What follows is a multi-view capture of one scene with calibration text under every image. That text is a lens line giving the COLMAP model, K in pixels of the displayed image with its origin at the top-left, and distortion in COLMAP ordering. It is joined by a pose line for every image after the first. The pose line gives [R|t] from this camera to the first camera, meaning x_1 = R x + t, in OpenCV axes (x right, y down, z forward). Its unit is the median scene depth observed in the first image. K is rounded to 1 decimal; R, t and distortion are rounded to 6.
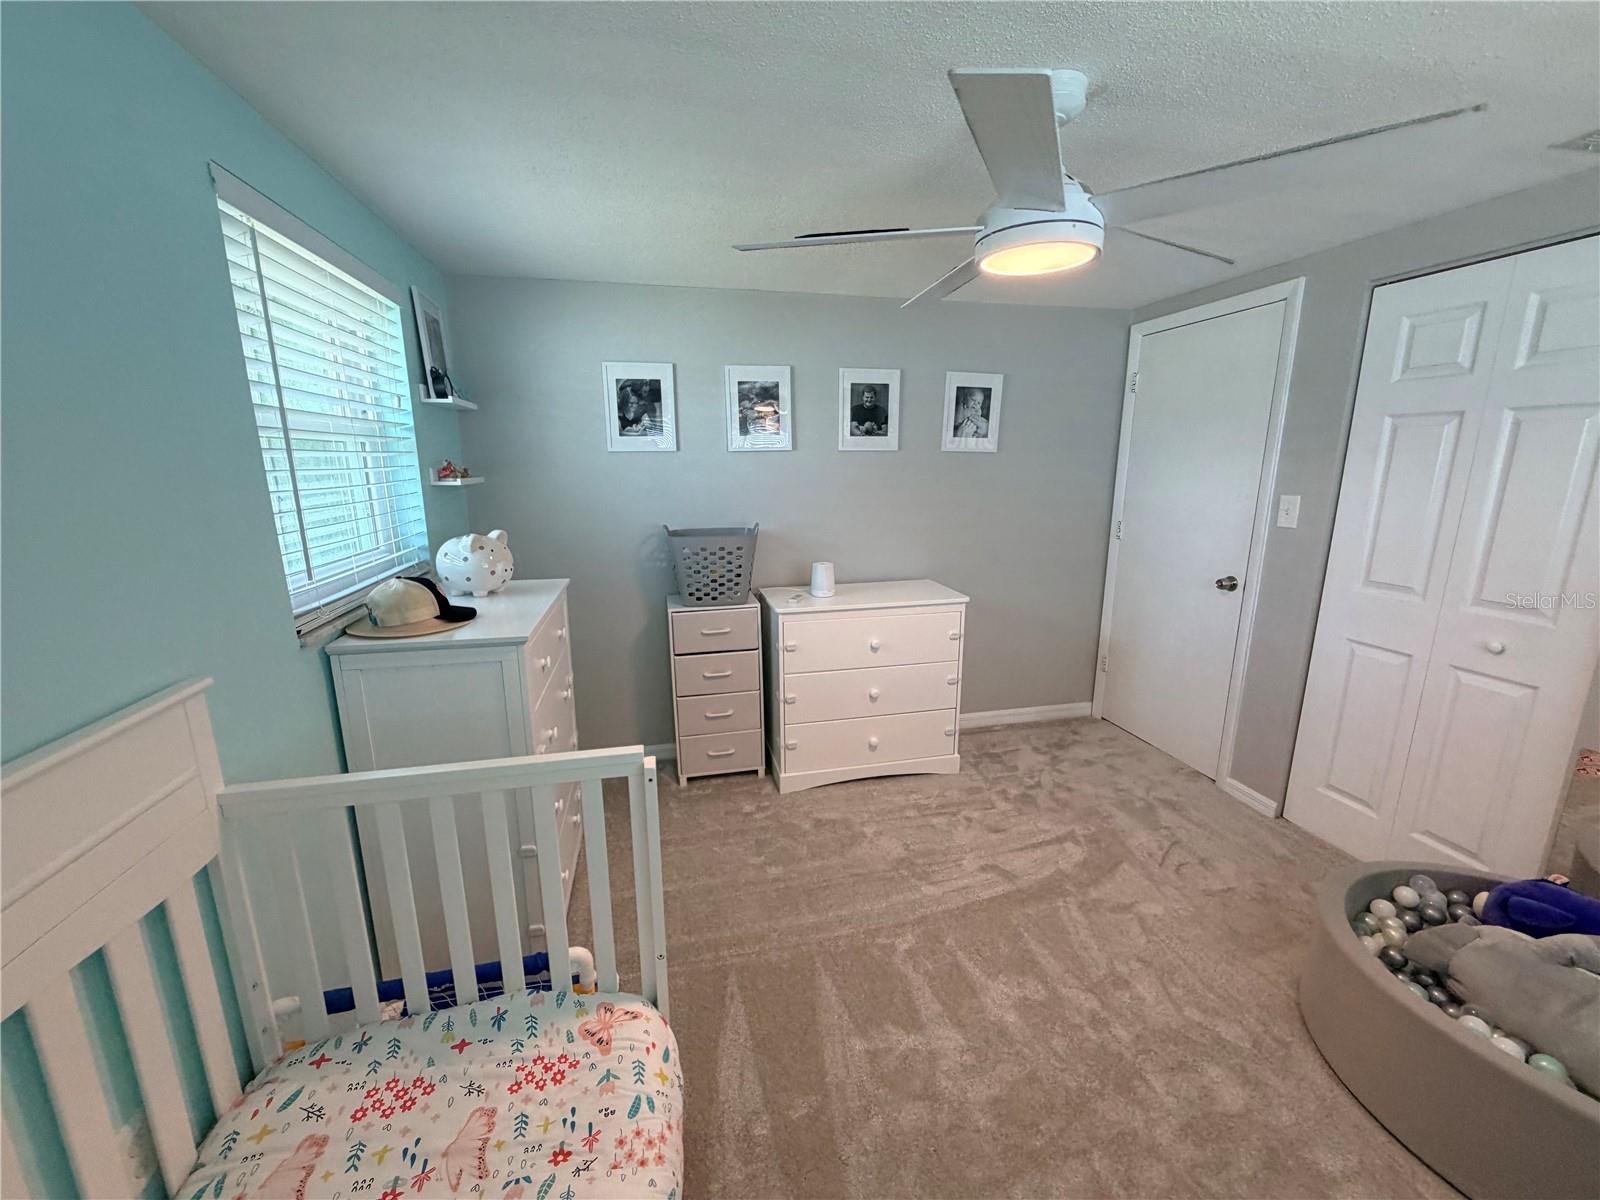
lens RADIAL K [[635.3, 0, 795.2], [0, 635.3, 601.5], [0, 0, 1]] dist [-0.000309, -0.000033]
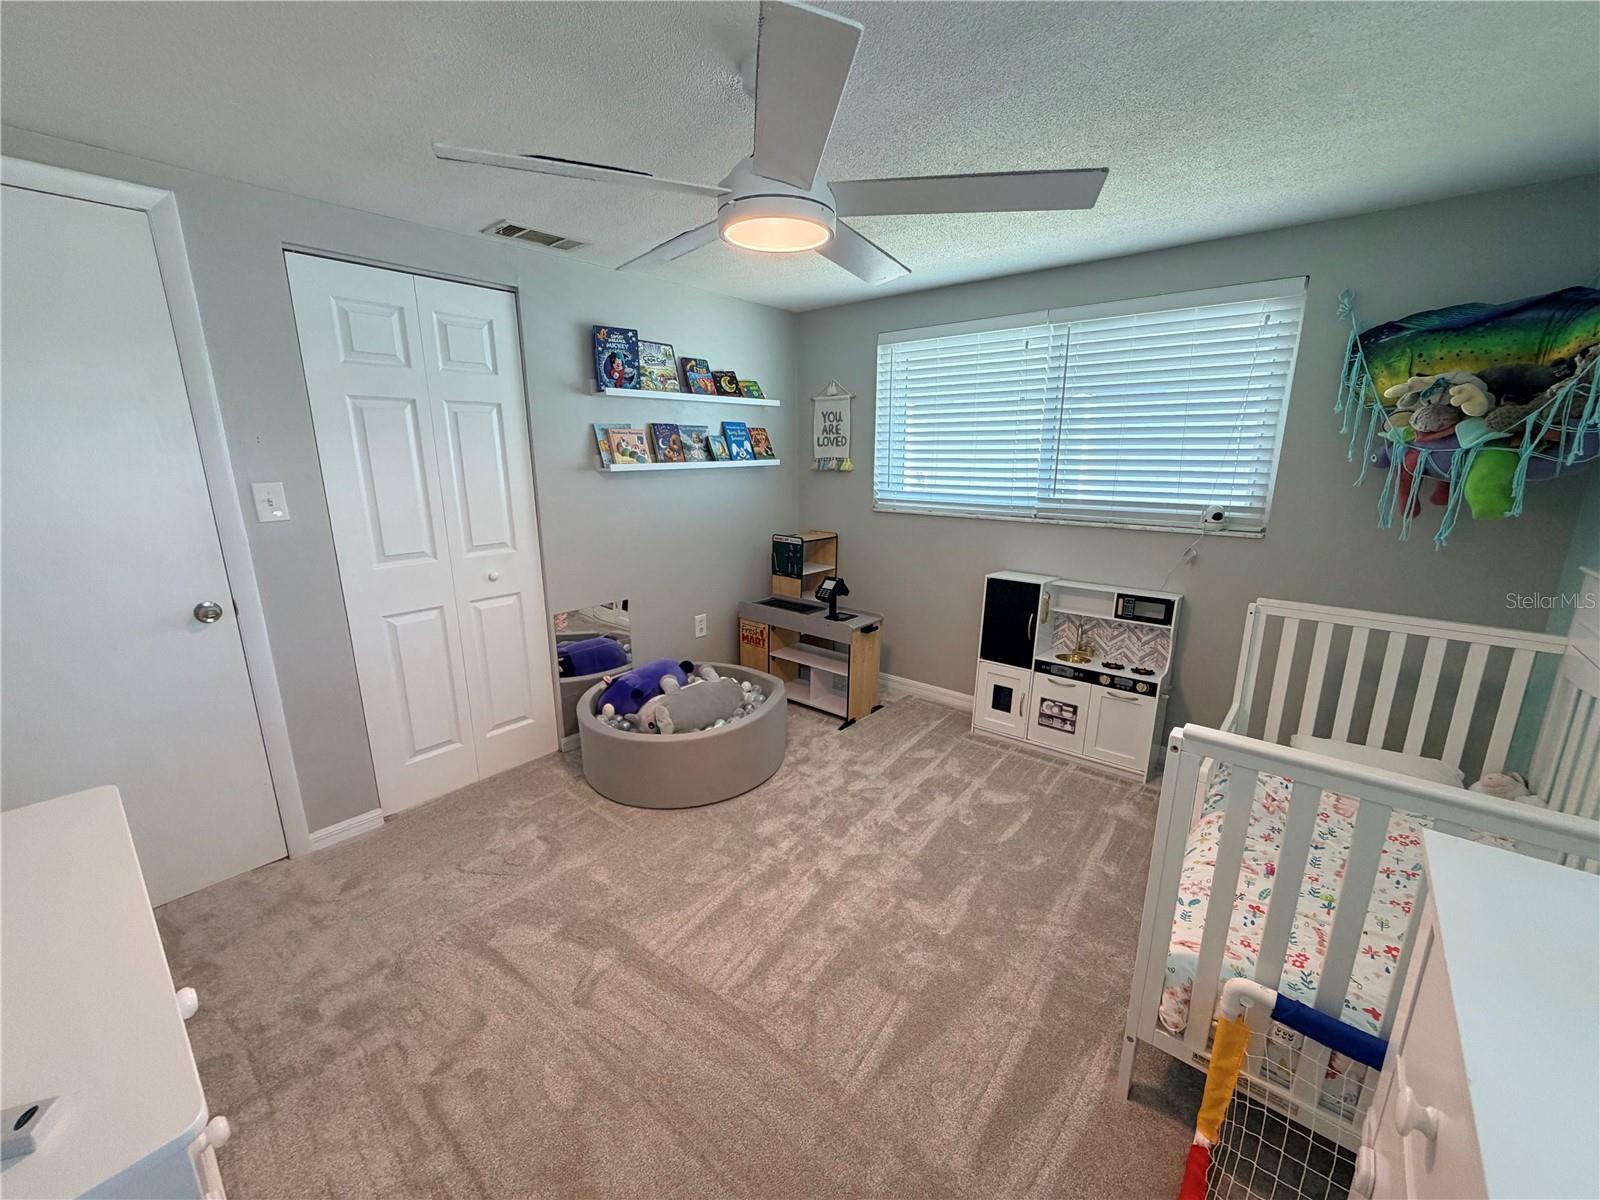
lens RADIAL K [[635.3, 0, 794.9], [0, 635.3, 601.1], [0, 0, 1]] dist [-0.000309, -0.000033]
pose [[-0.604538, -0.181900, 0.775529, -0.307993], [0.178504, 0.917884, 0.354436, -0.201726], [-0.776318, 0.352705, -0.522426, 0.983621]]
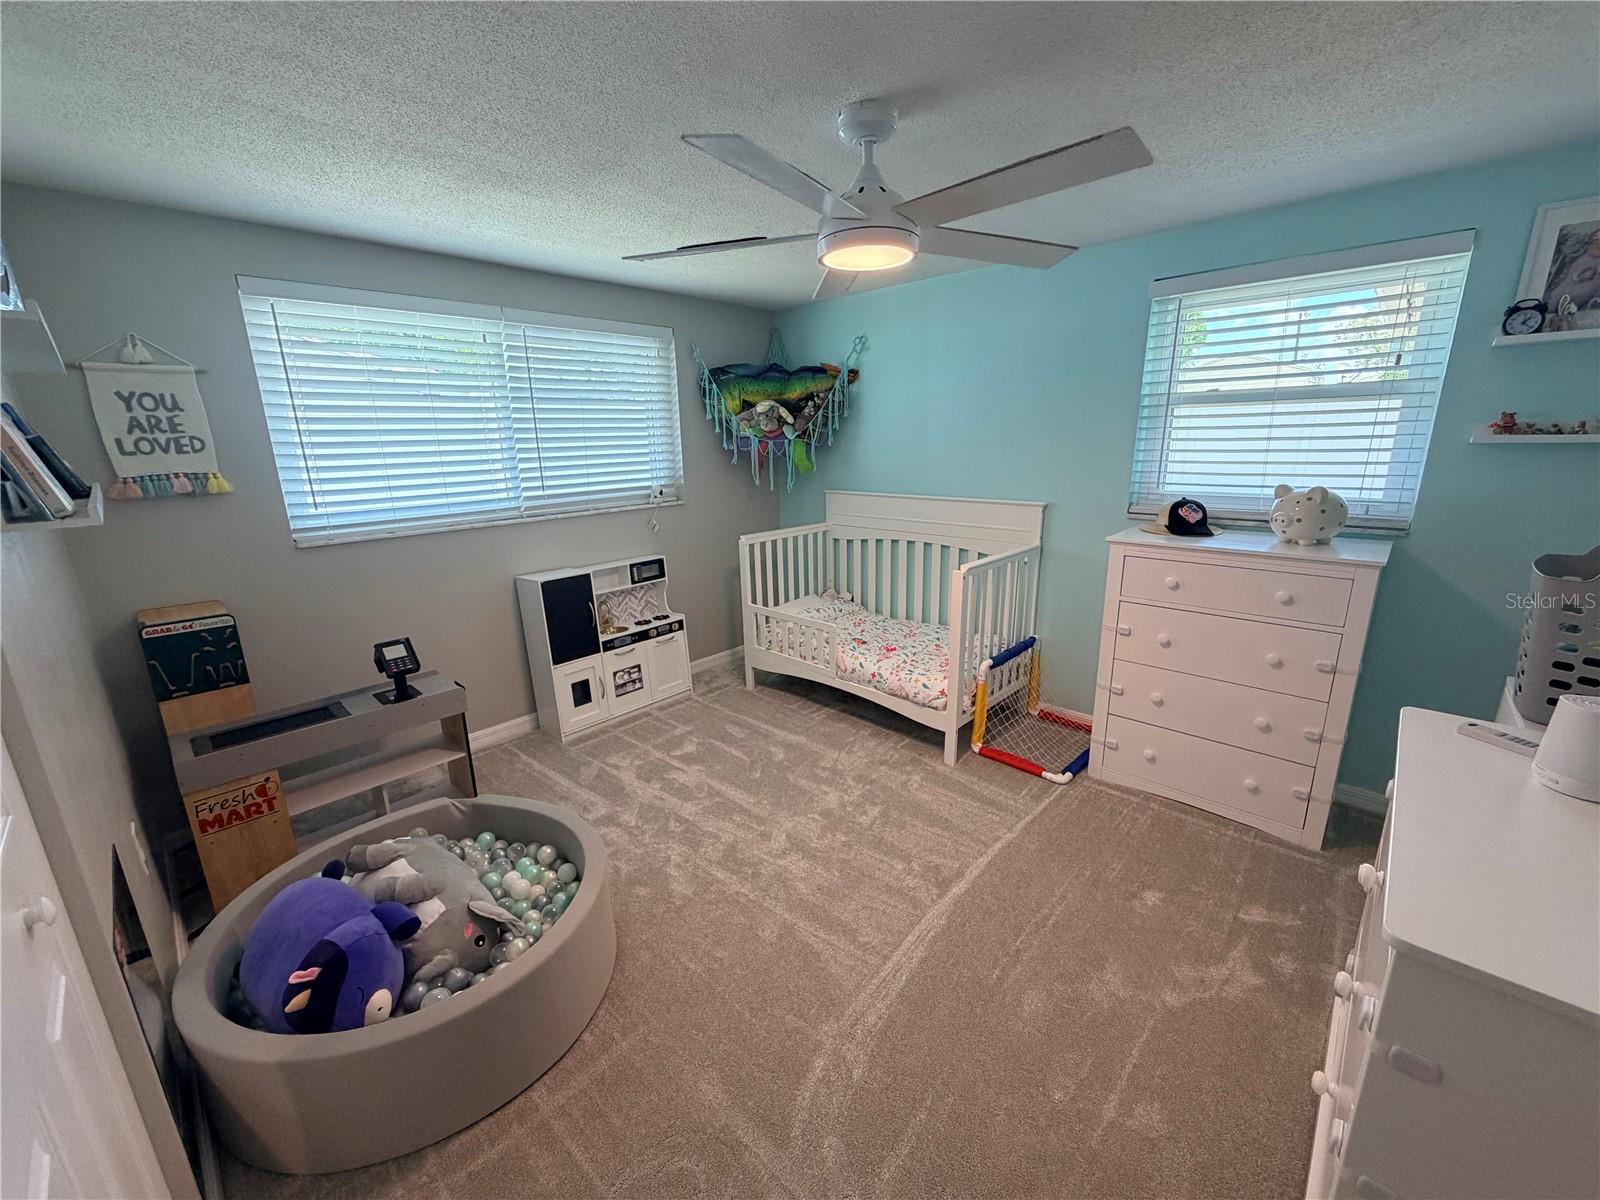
lens RADIAL K [[635.3, 0, 794.2], [0, 635.3, 599.5], [0, 0, 1]] dist [-0.000309, -0.000033]
pose [[-0.834240, 0.160445, -0.527542, 0.698675], [-0.096806, 0.899253, 0.426582, -0.262765], [0.542837, 0.406941, -0.734662, 1.175668]]
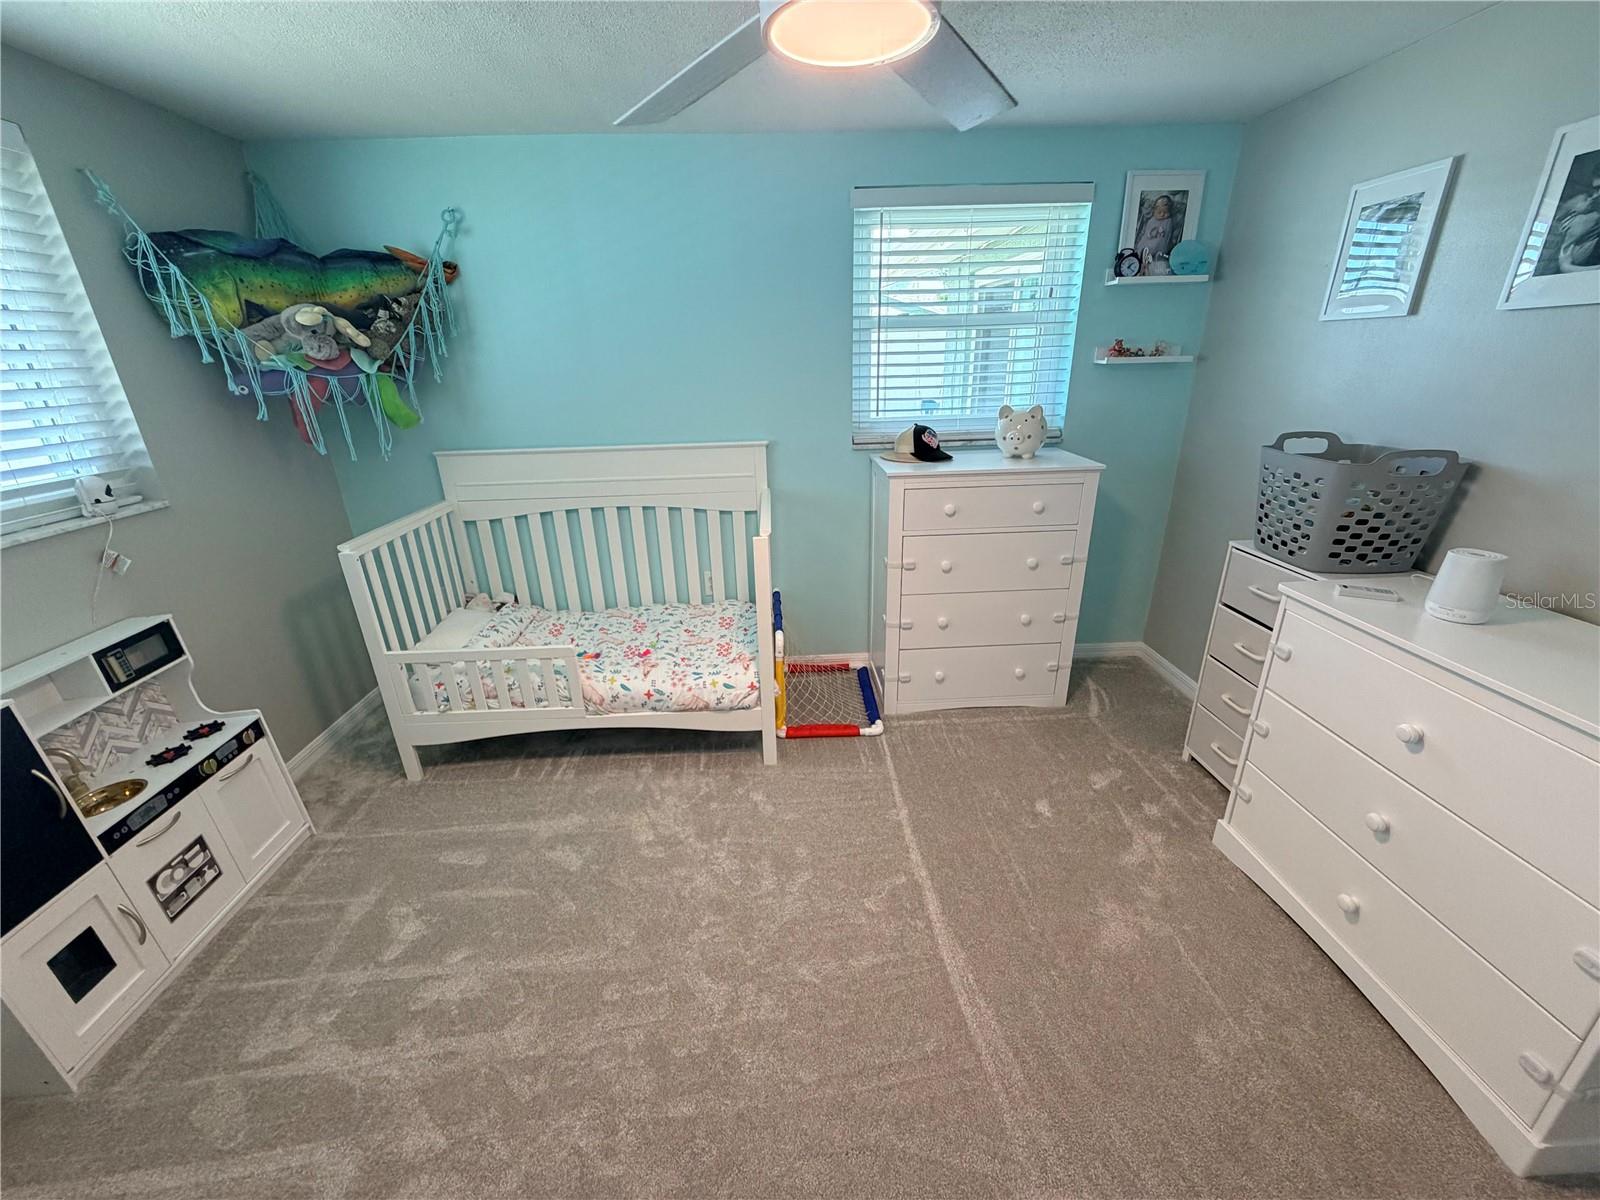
lens RADIAL K [[635.3, 0, 794.9], [0, 635.3, 601.3], [0, 0, 1]] dist [-0.000309, -0.000033]
pose [[-0.183110, 0.366439, -0.912246, 0.695112], [-0.190787, 0.897048, 0.398630, -0.145898], [0.964402, 0.247037, -0.094347, 0.657314]]
